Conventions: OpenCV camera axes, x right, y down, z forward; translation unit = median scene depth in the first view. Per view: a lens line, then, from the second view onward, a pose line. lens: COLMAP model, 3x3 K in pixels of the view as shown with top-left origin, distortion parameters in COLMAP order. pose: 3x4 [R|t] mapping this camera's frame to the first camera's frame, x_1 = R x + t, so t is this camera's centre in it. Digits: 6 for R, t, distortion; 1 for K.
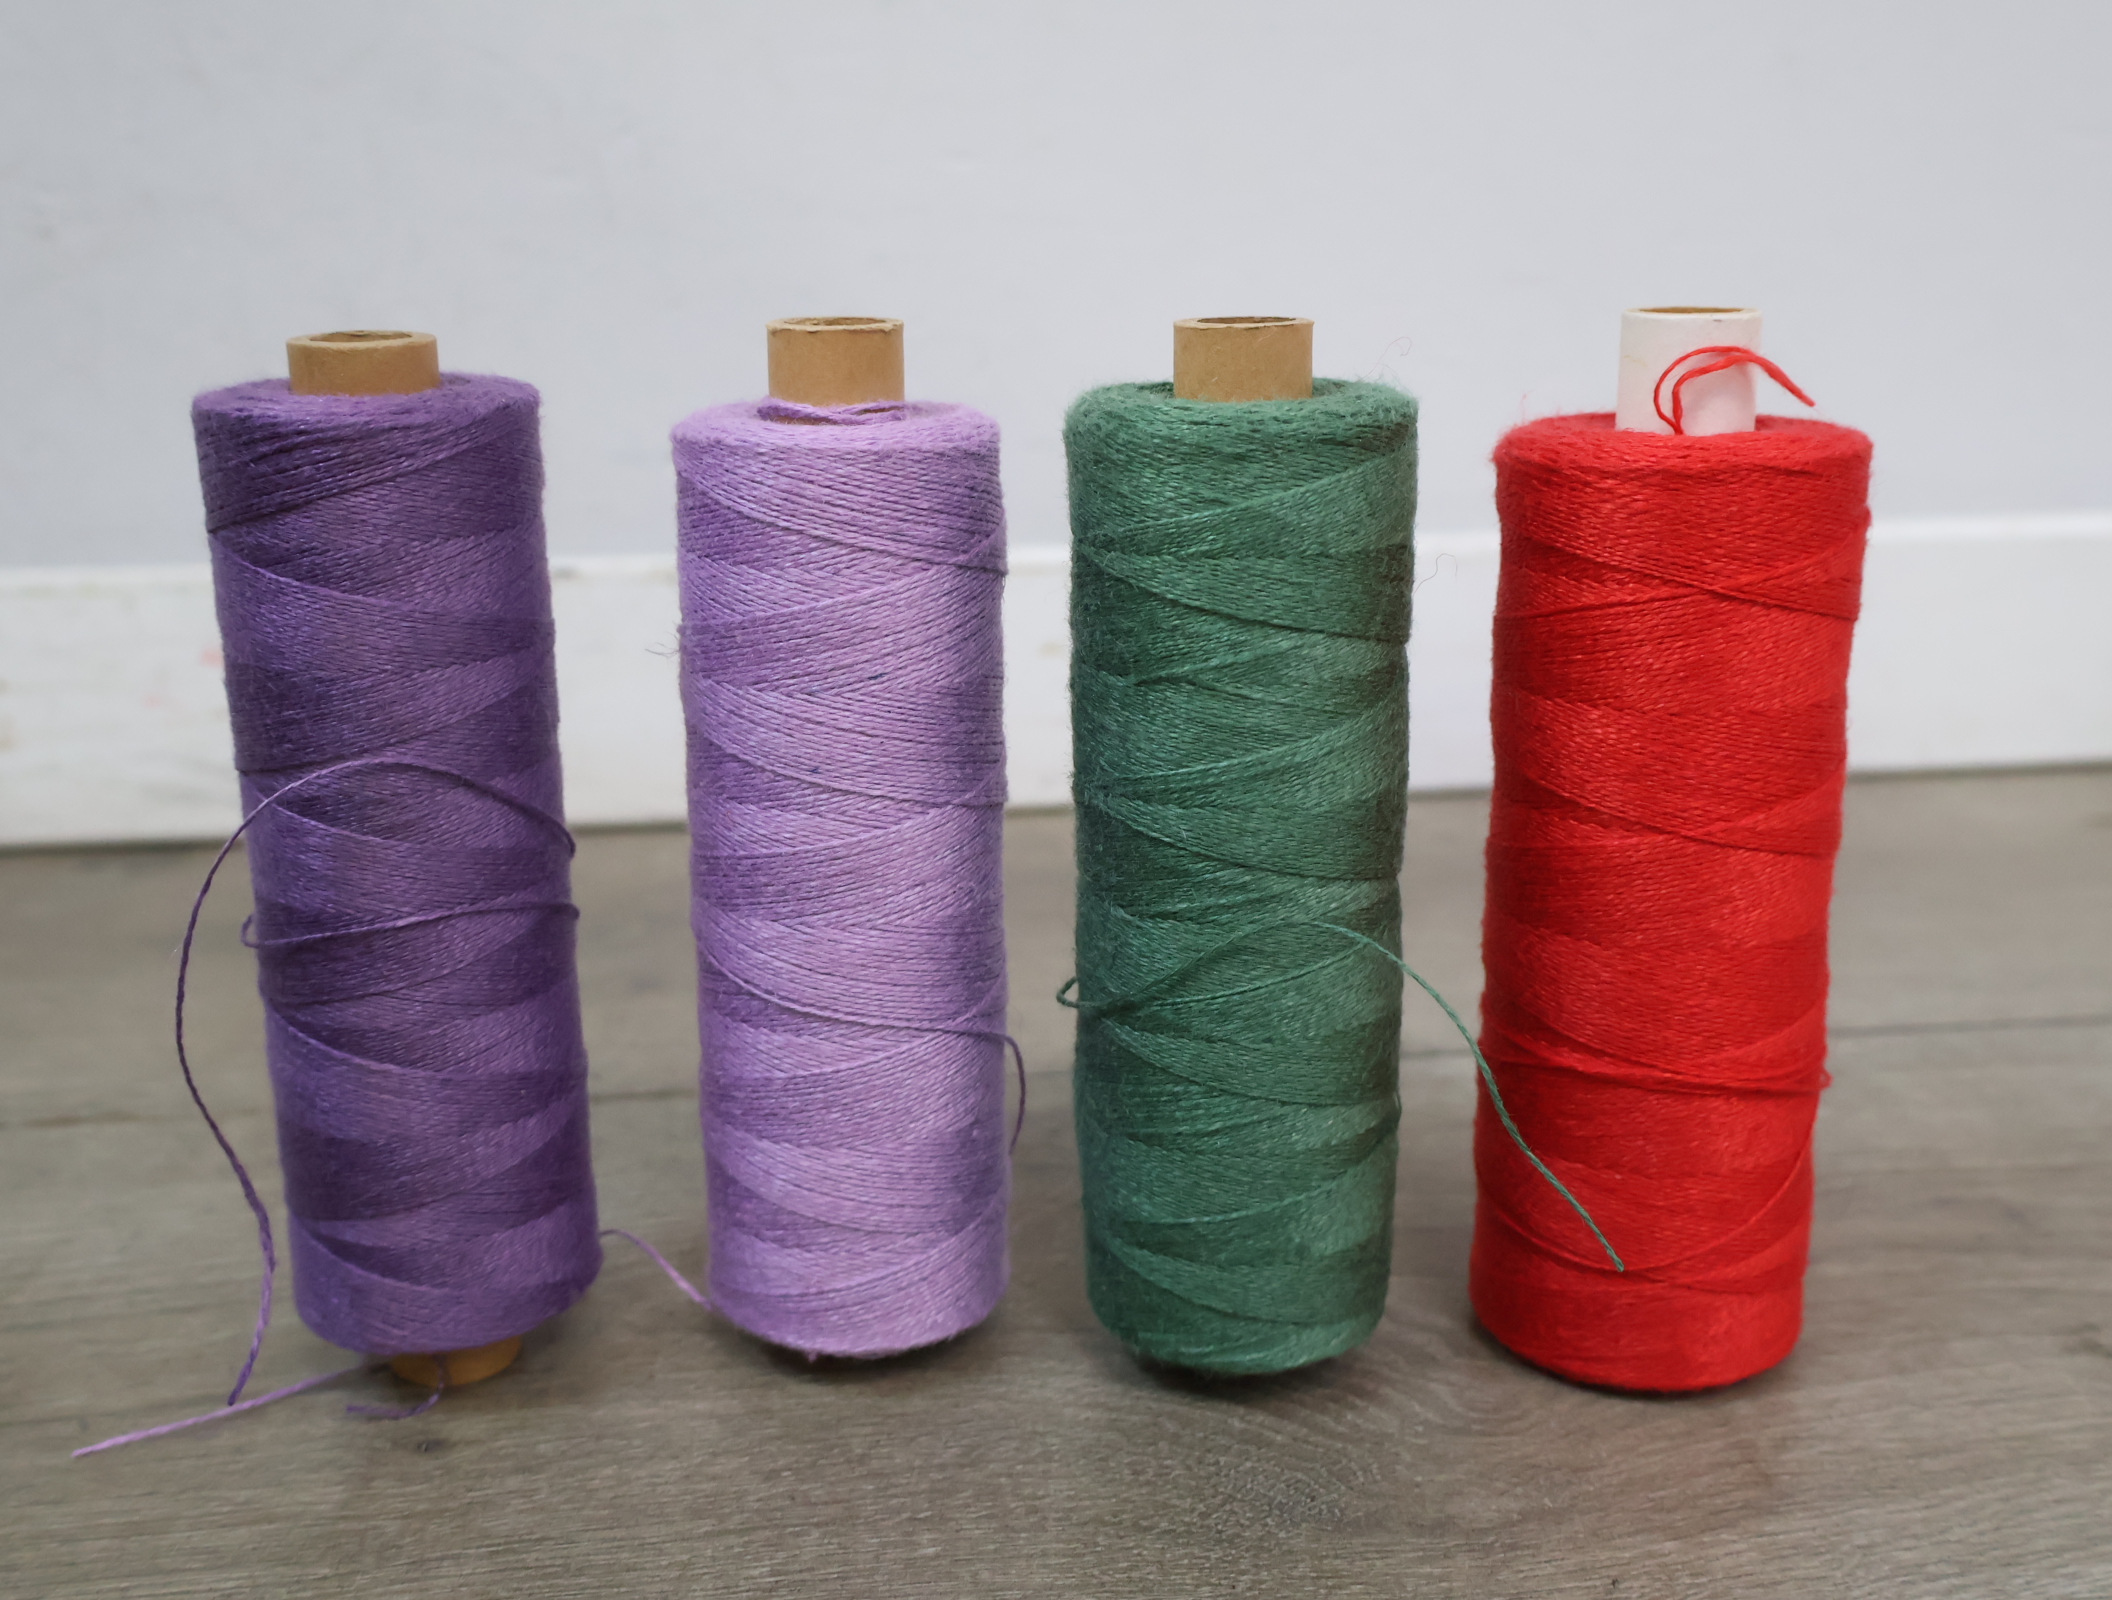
lens RADIAL K [[2240.4, 0, 1056.0], [0, 2240.4, 800.0], [0, 0, 1]] dist [0.002139, 0.017086]
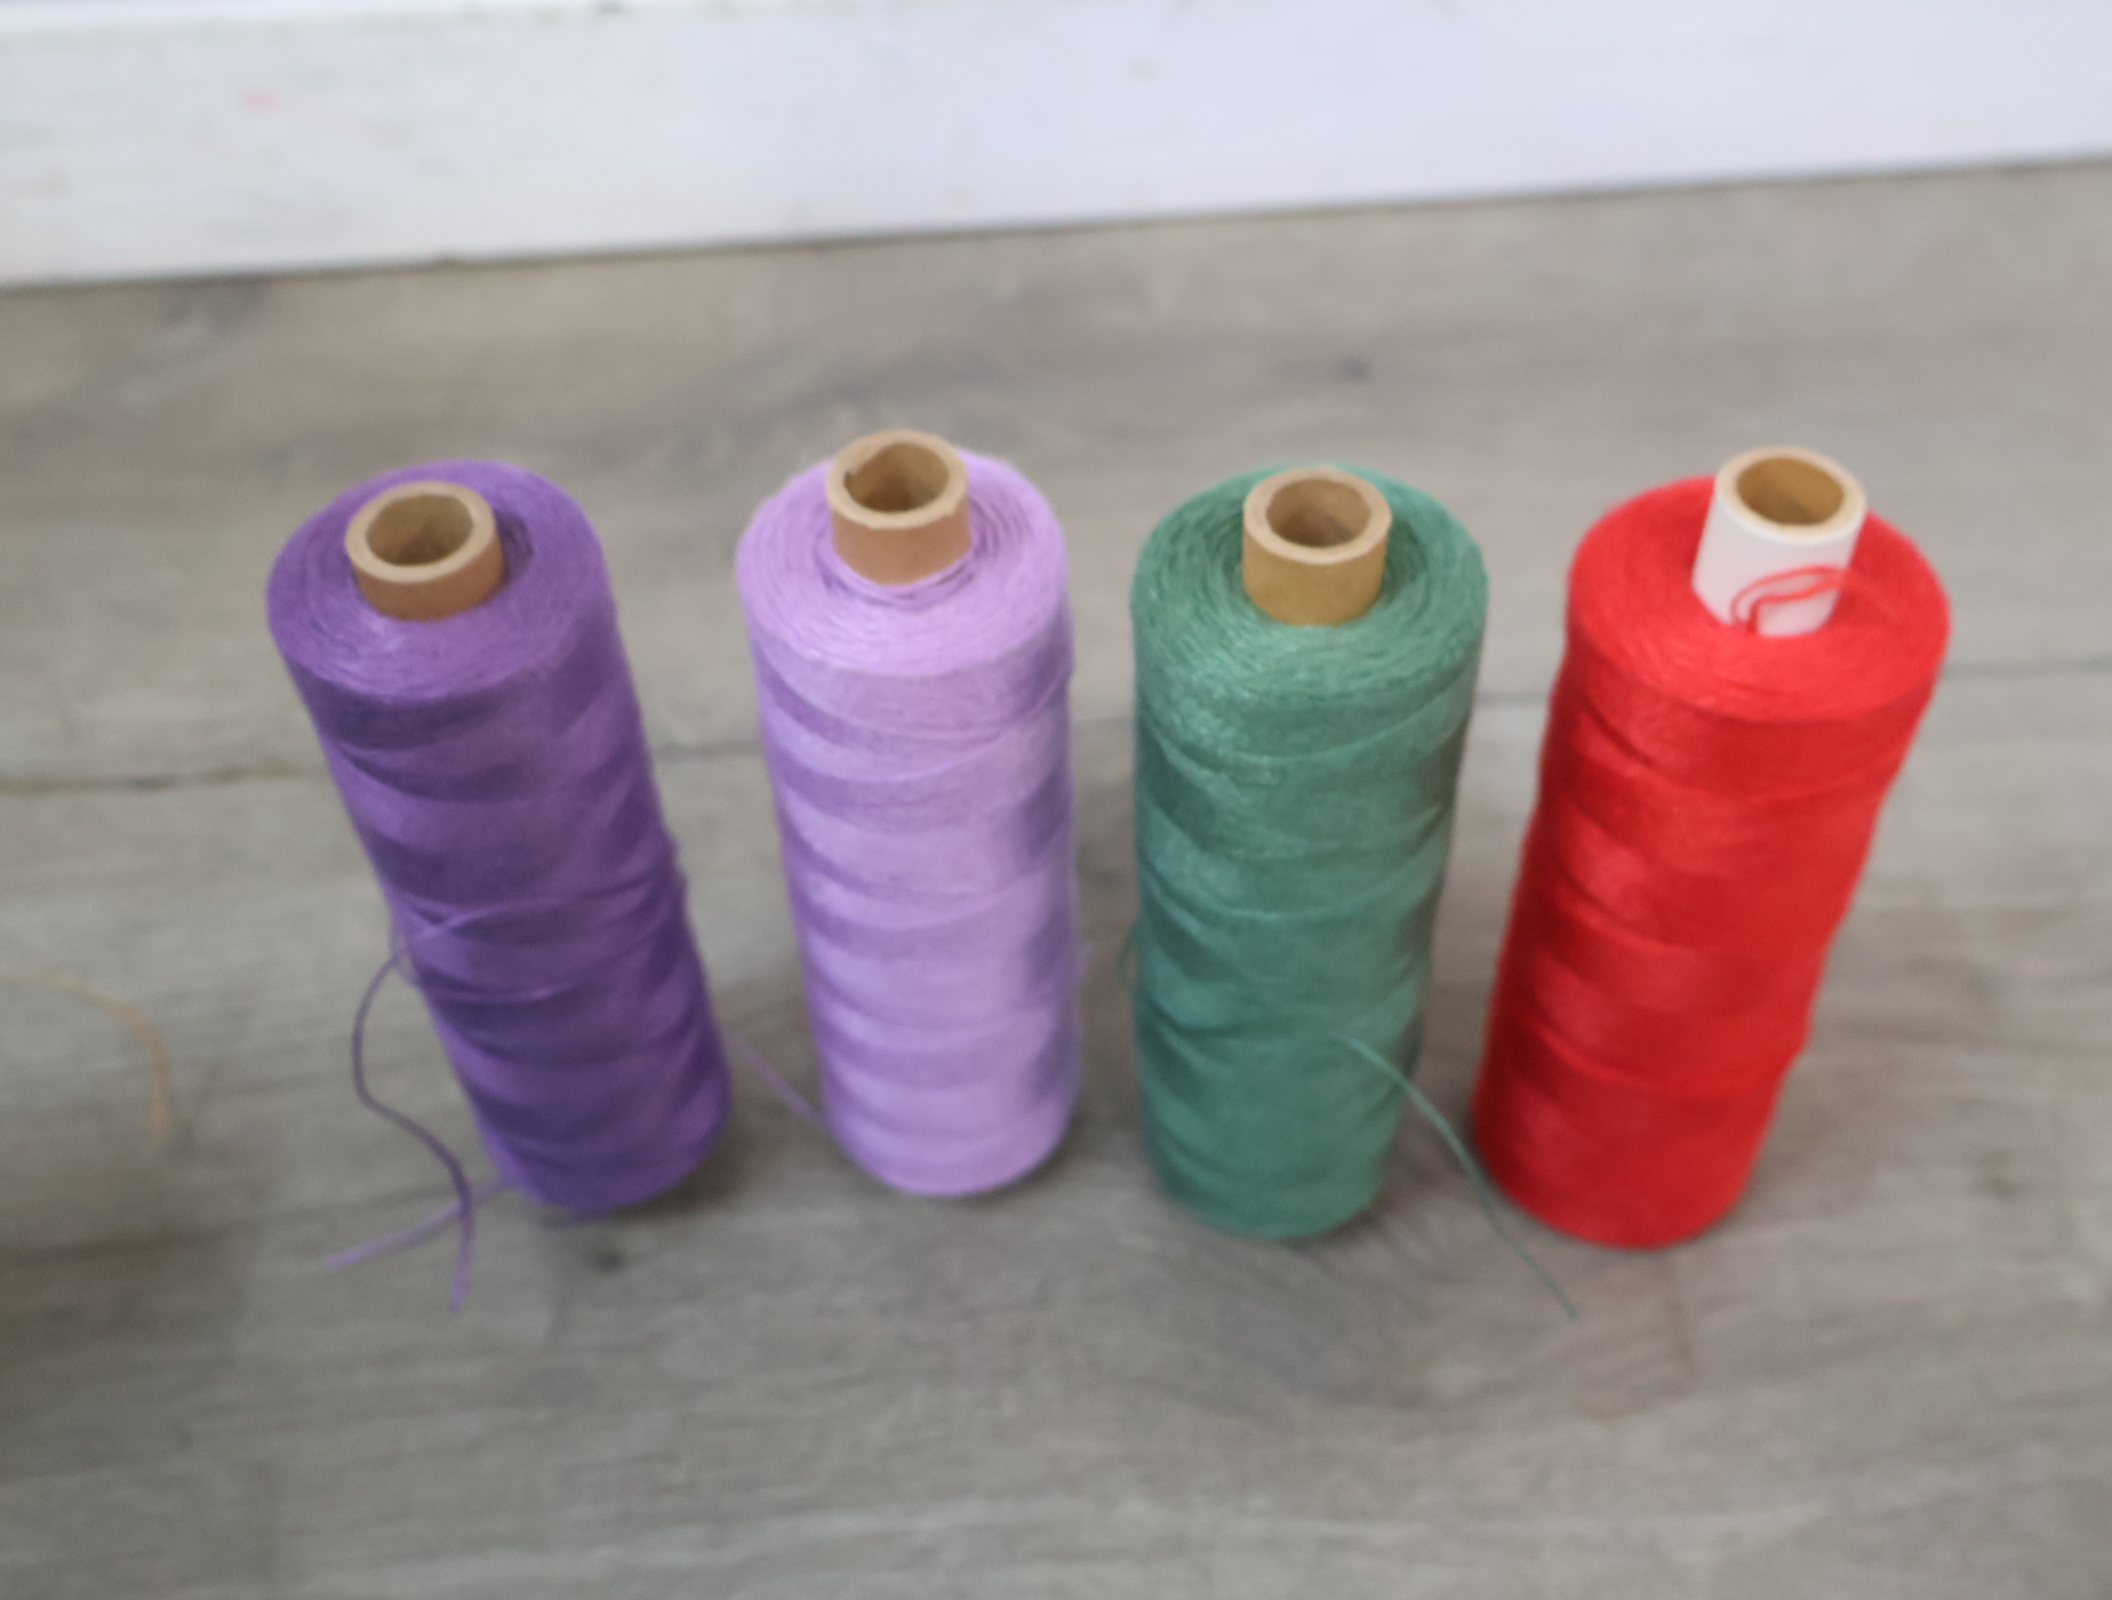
lens RADIAL K [[2240.4, 0, 1056.0], [0, 2240.4, 800.0], [0, 0, 1]] dist [0.002139, 0.017086]
pose [[0.998973, 0.021772, -0.039748, 0.012417], [0.004980, 0.819001, 0.573770, -0.649815], [0.045046, -0.573378, 0.818051, 0.144637]]
